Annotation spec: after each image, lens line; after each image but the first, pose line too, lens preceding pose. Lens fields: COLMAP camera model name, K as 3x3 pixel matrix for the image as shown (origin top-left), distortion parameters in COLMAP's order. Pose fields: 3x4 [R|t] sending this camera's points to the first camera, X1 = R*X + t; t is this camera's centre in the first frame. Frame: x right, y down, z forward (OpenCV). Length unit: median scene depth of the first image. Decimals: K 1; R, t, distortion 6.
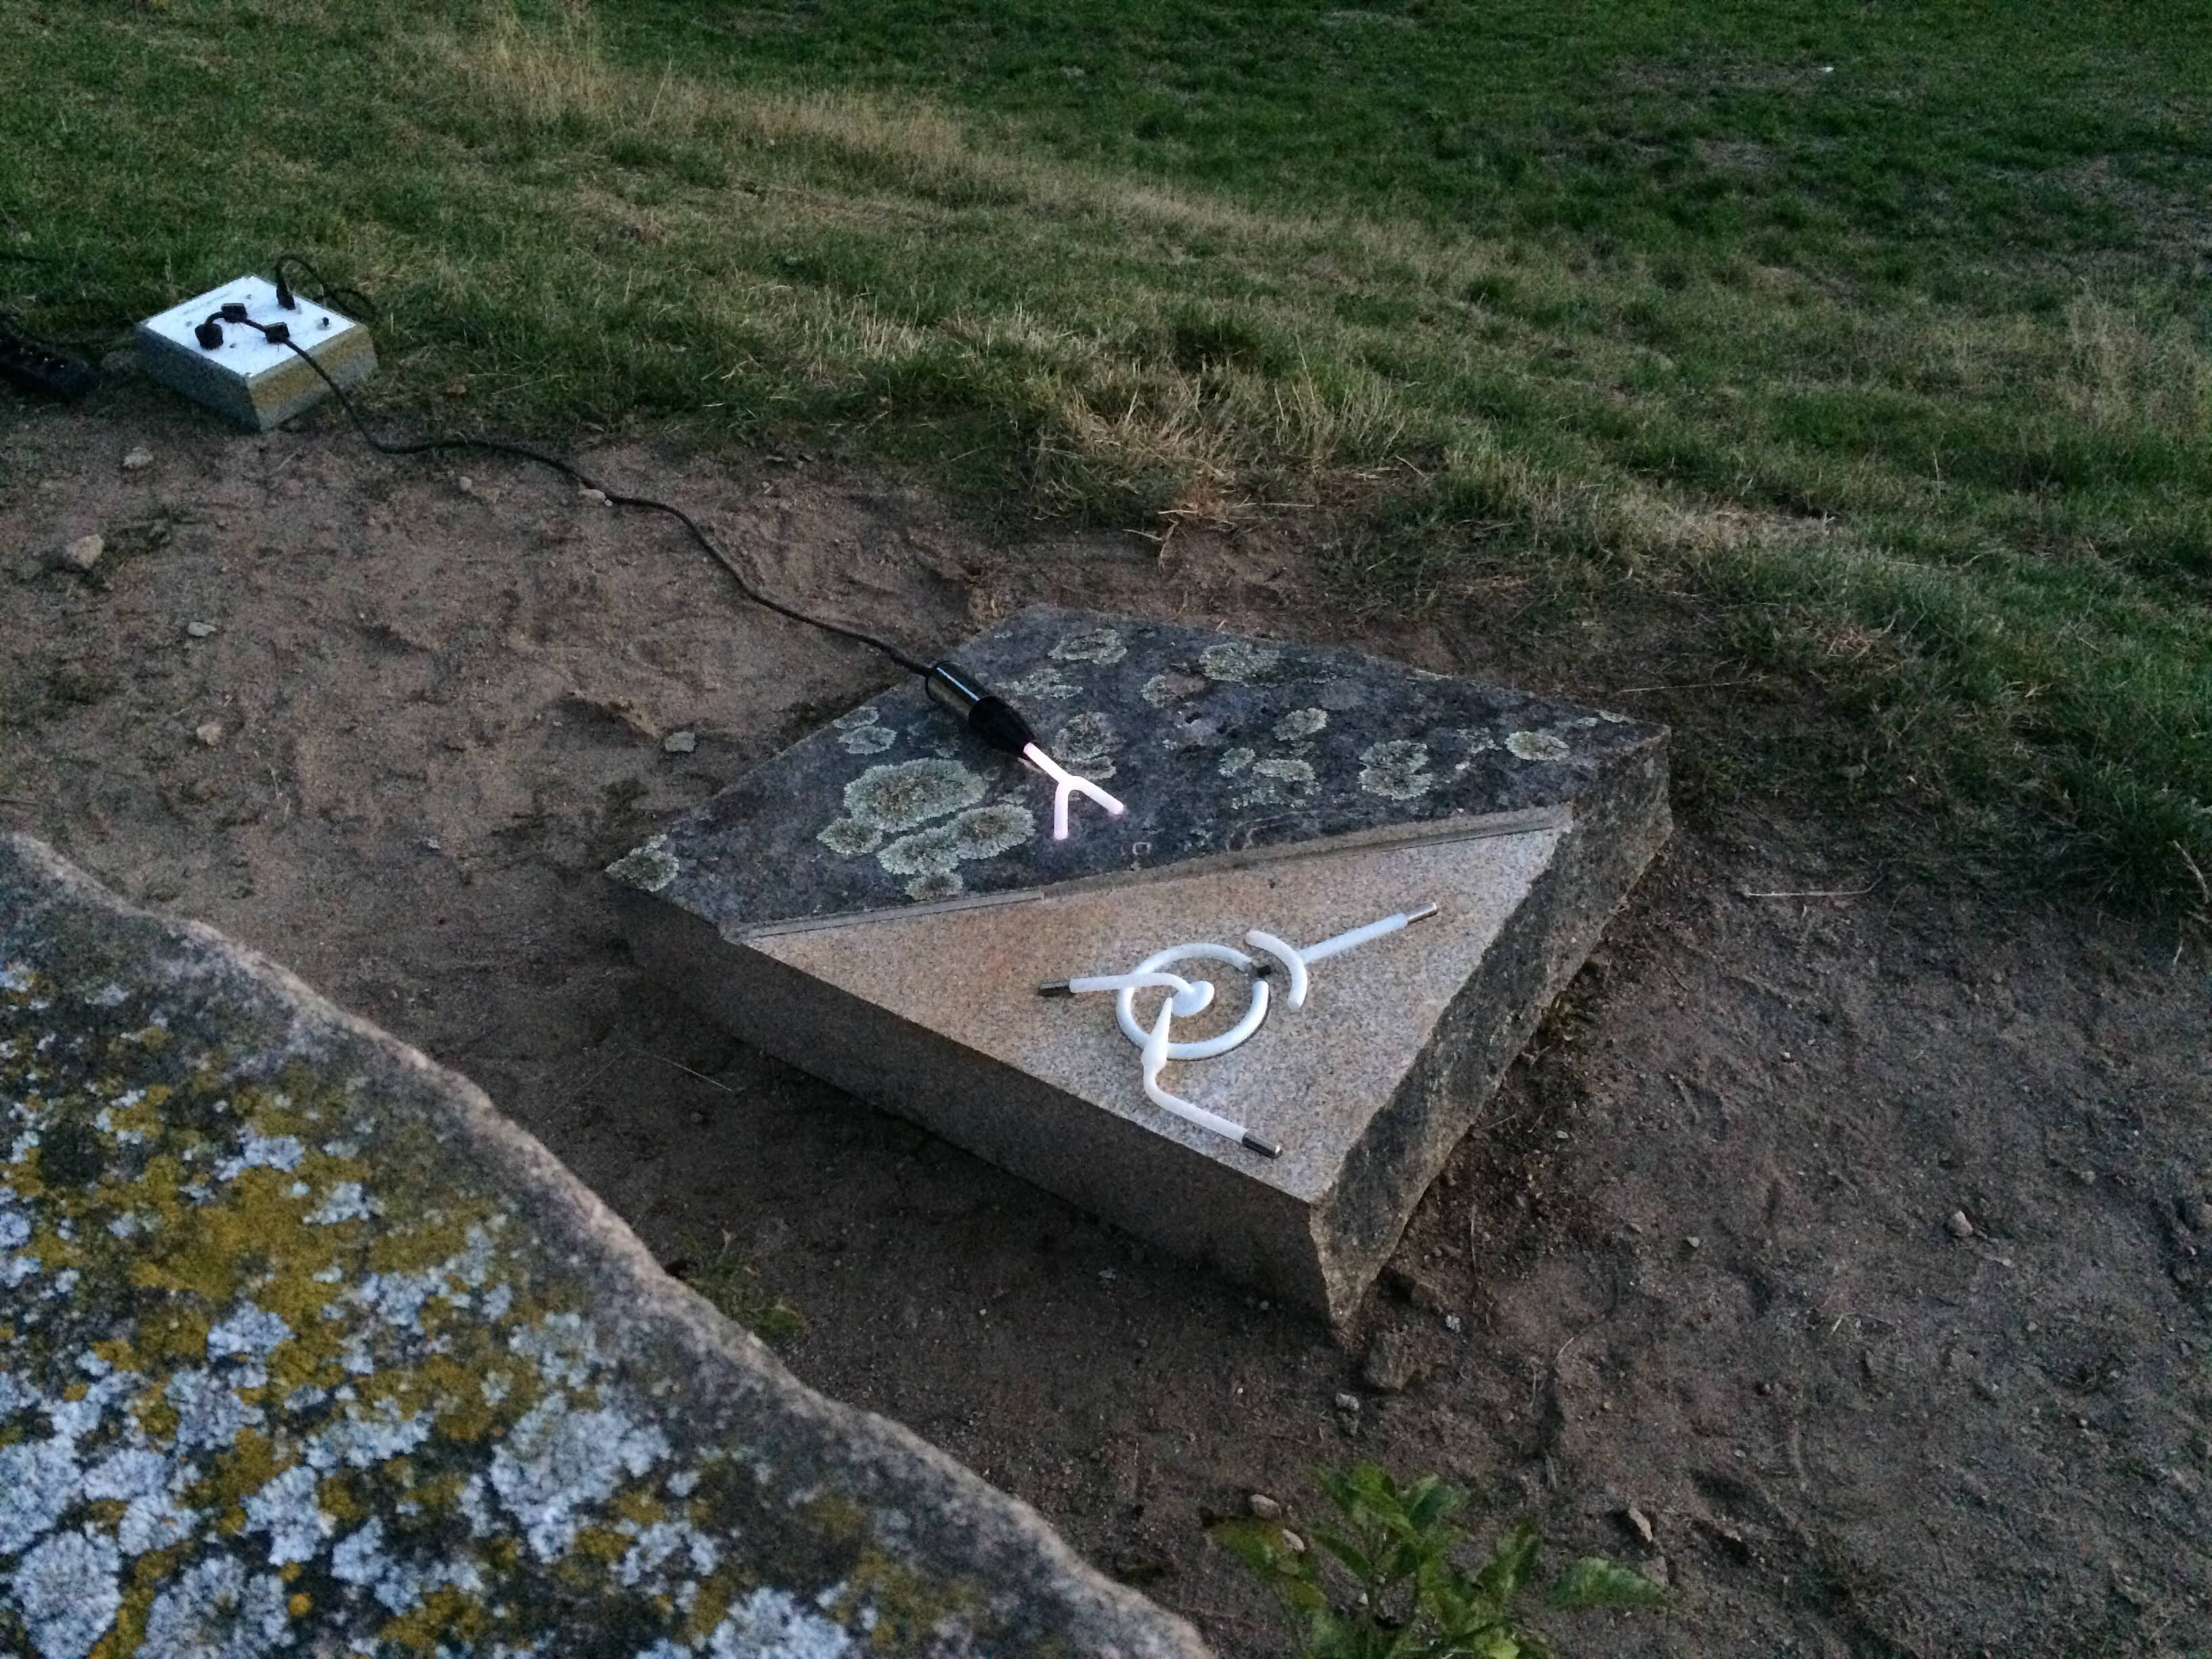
lens RADIAL K [[1894.9, 0, 1095.2], [0, 1894.9, 820.6], [0, 0, 1]] dist [0.082791, -0.107301]
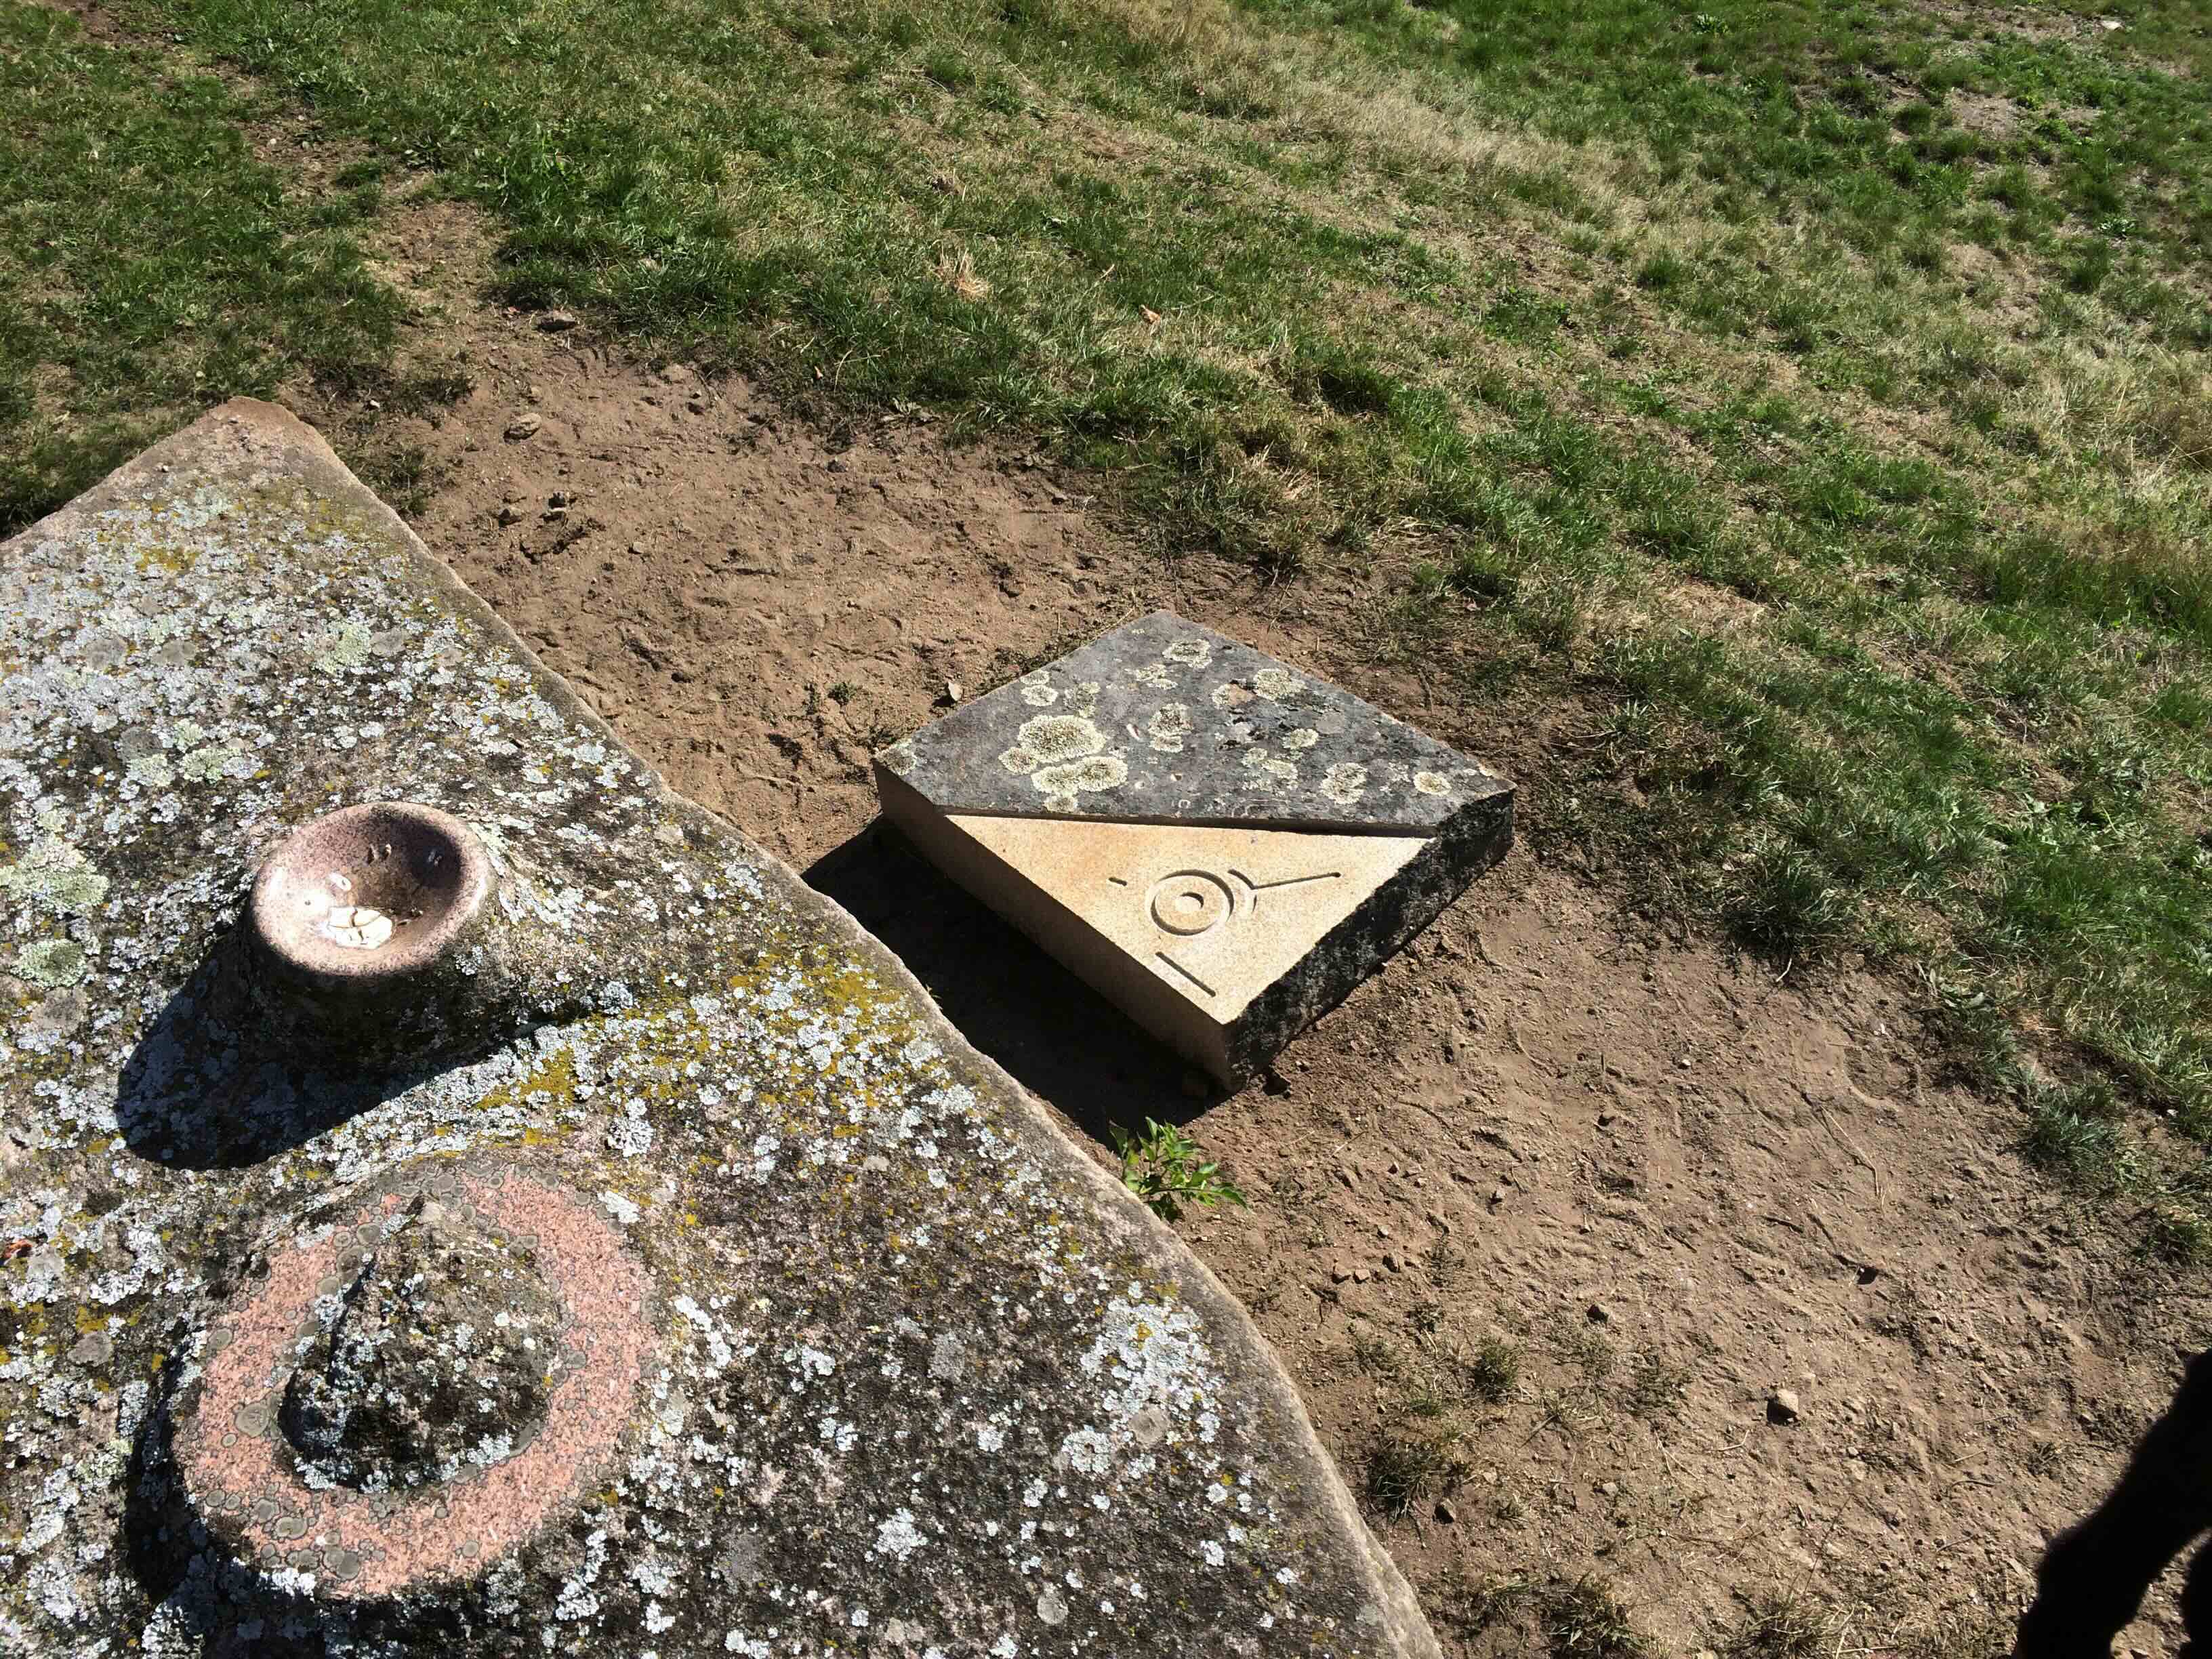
lens RADIAL K [[1894.9, 0, 1106.4], [0, 1894.9, 825.2], [0, 0, 1]] dist [0.082791, -0.107301]
pose [[0.980769, 0.182755, -0.068499, 0.076948], [-0.172843, 0.976325, 0.130056, -0.177319], [0.090645, -0.115715, 0.989138, -0.696386]]
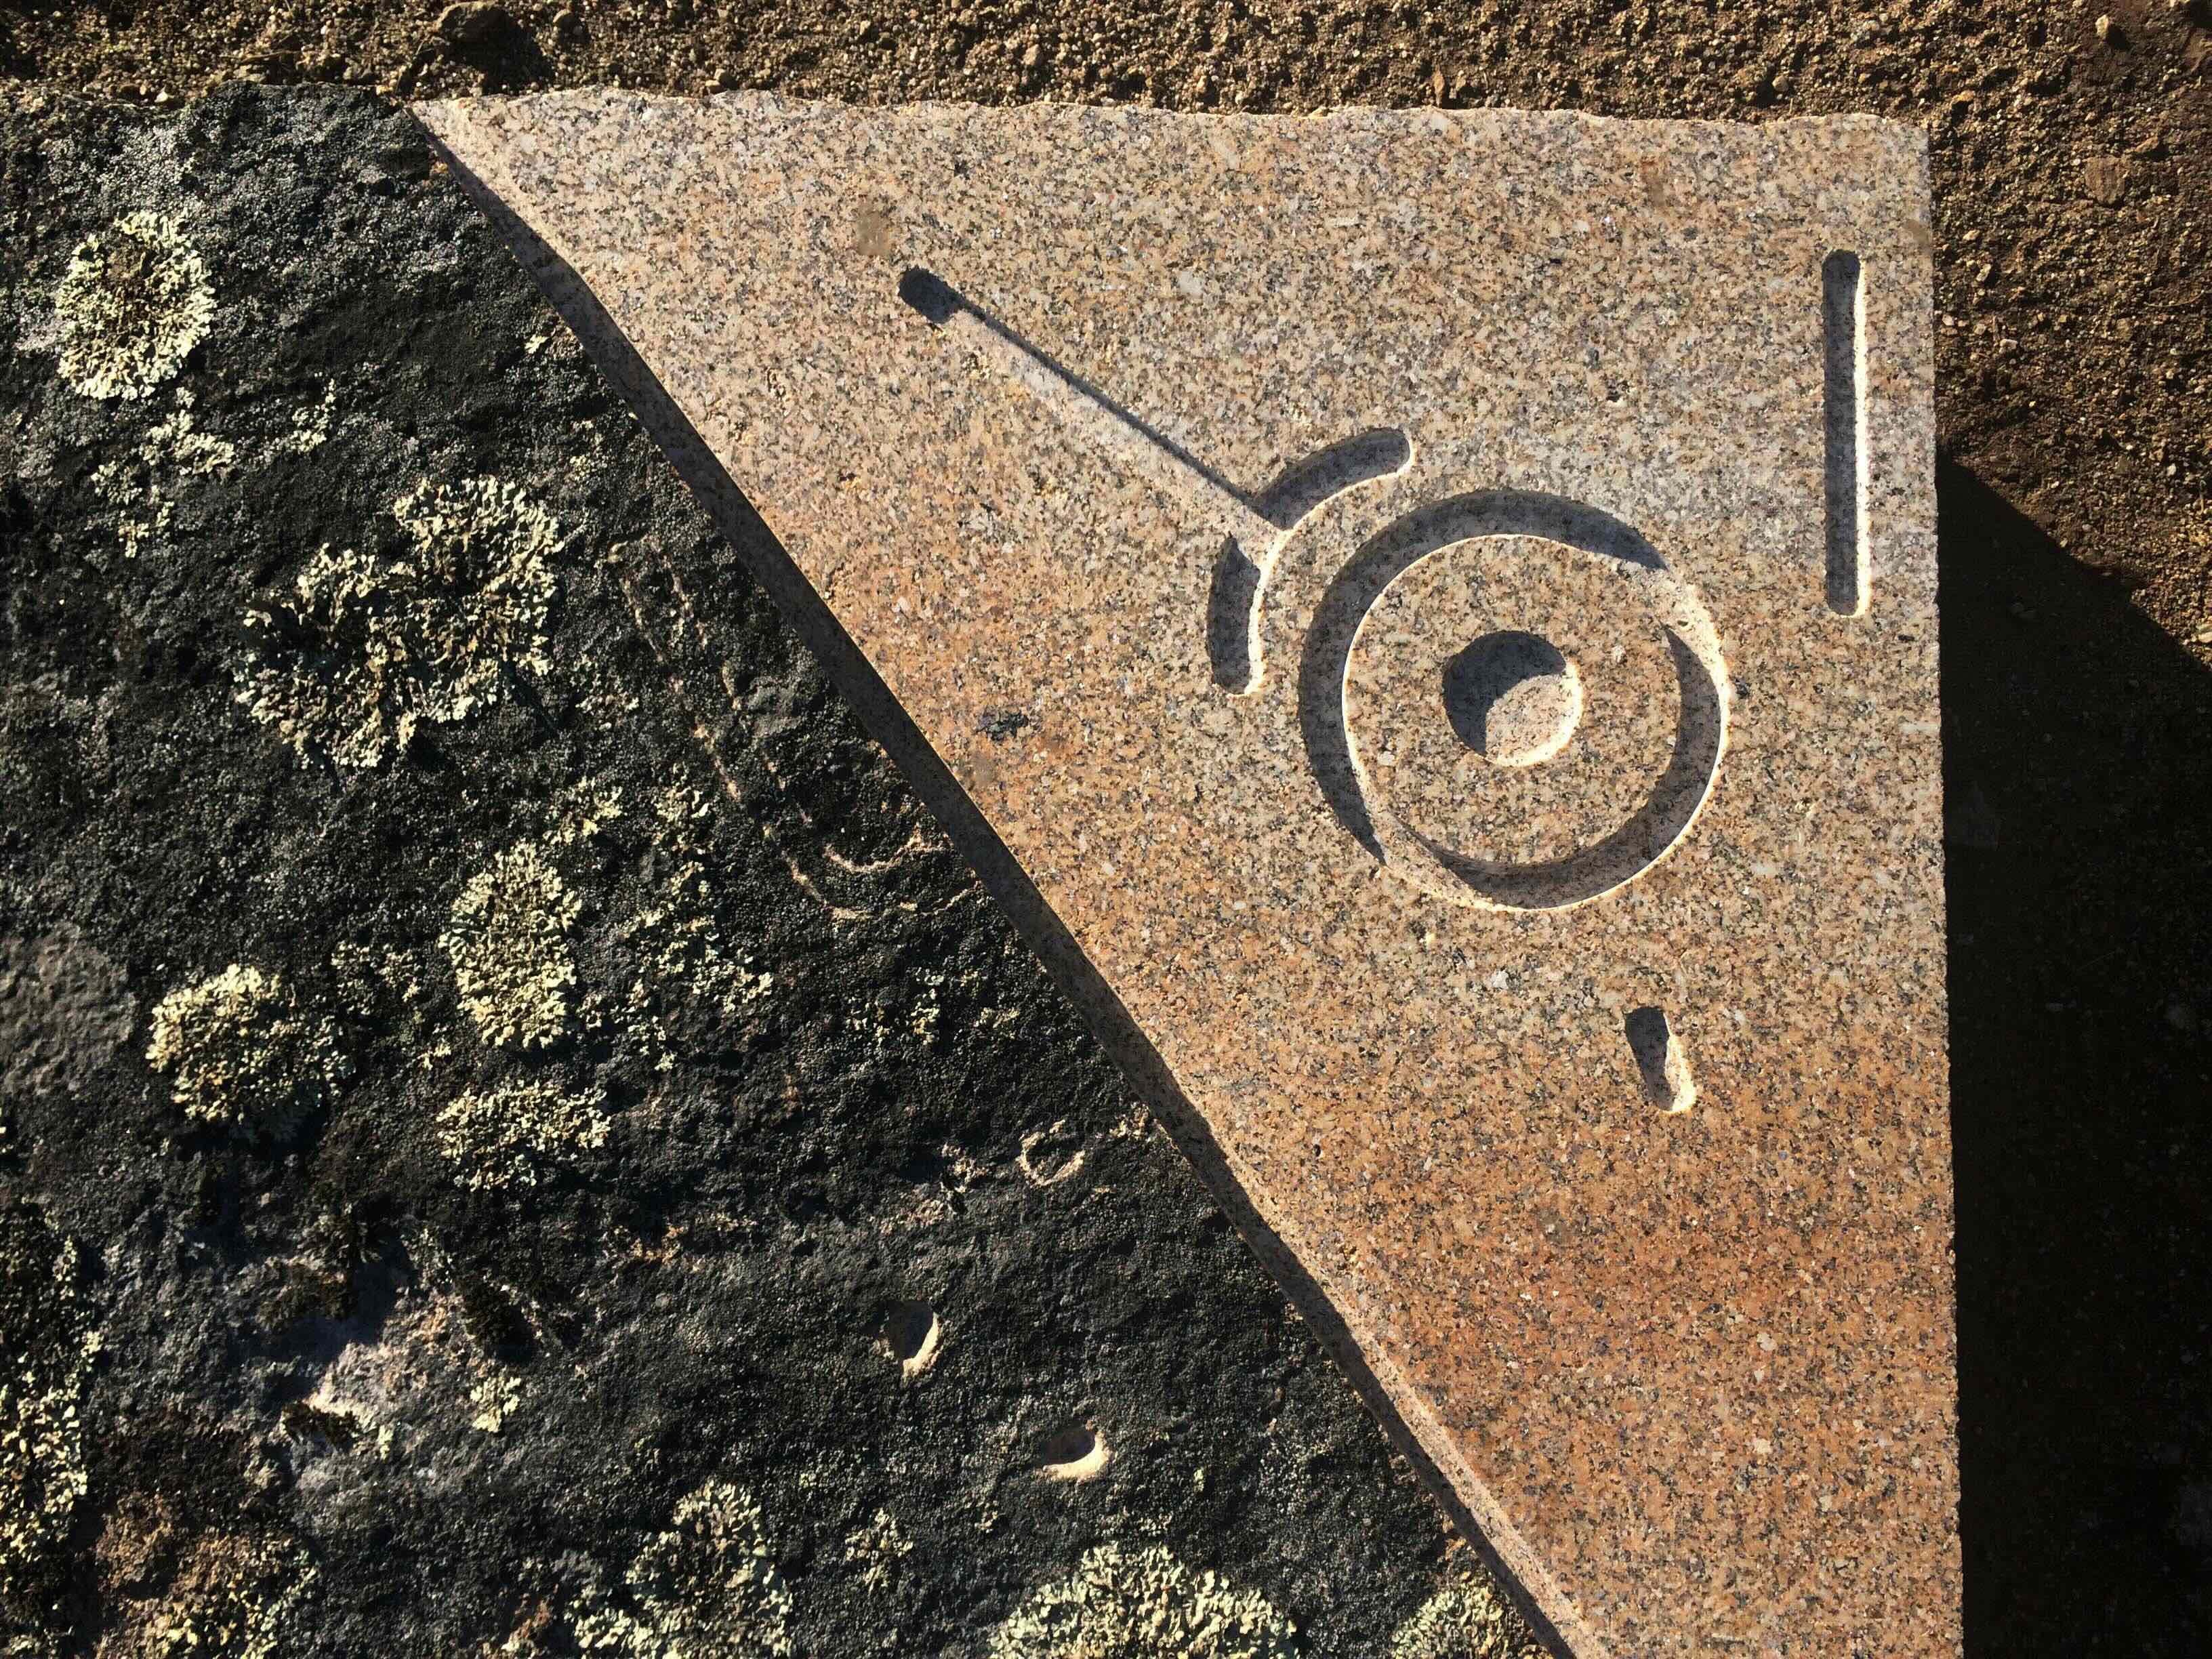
lens RADIAL K [[1894.9, 0, 1100.5], [0, 1894.9, 823.0], [0, 0, 1]] dist [0.082791, -0.107301]
pose [[-0.542339, -0.810524, 0.221177, -0.006333], [0.587025, -0.177233, 0.789930, -0.228080], [-0.601058, 0.558247, 0.571918, 0.786105]]
